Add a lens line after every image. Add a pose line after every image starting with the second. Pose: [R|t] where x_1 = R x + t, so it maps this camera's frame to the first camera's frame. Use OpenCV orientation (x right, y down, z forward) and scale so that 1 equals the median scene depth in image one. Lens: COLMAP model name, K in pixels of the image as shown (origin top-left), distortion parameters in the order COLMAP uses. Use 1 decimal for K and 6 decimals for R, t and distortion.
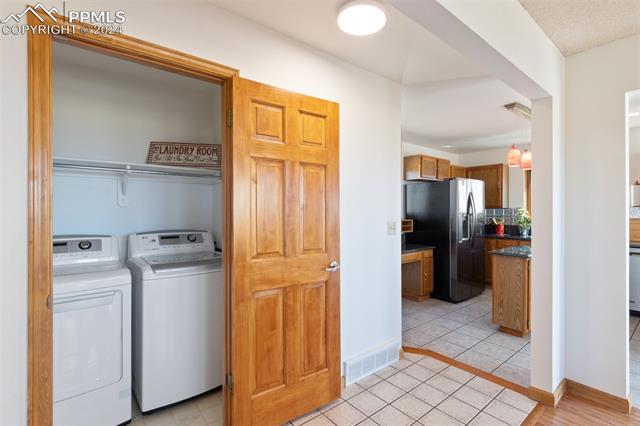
lens RADIAL K [[295.4, 0, 309.1], [0, 295.4, 212.5], [0, 0, 1]] dist [-0.002289, -0.001334]
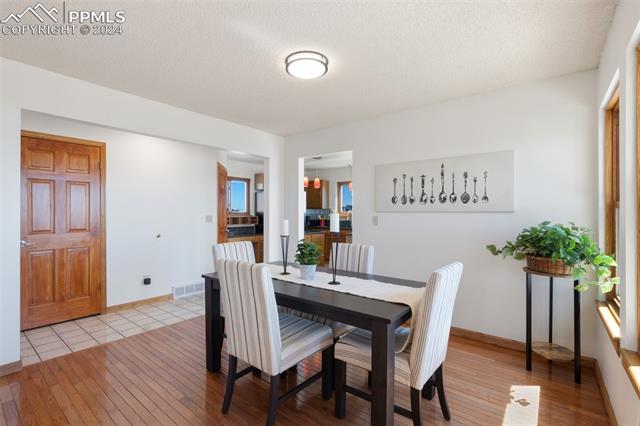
lens RADIAL K [[295.4, 0, 318.3], [0, 295.4, 212.9], [0, 0, 1]] dist [-0.002289, -0.001334]
pose [[0.966213, 0.003282, 0.257722, 0.251189], [-0.003283, 0.999995, -0.000425, 0.006455], [-0.257722, -0.000435, 0.966219, -0.526158]]
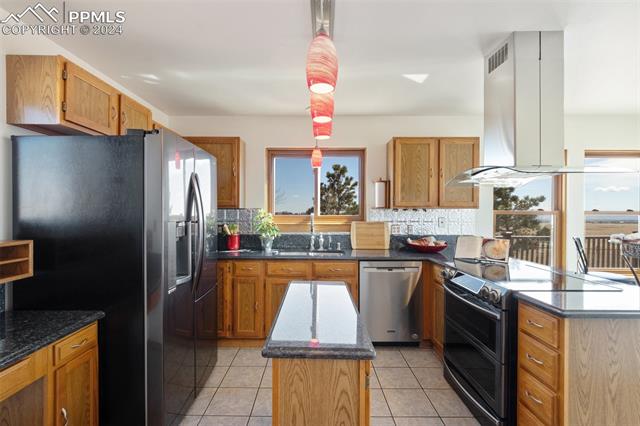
lens RADIAL K [[290.7, 0, 317.1], [0, 290.7, 213.7], [0, 0, 1]] dist [-0.022826, 0.000089]
pose [[0.595836, -0.005227, 0.803089, 0.275971], [0.003227, 0.999986, 0.004114, -0.006613], [-0.803099, 0.000140, 0.595845, 0.531137]]
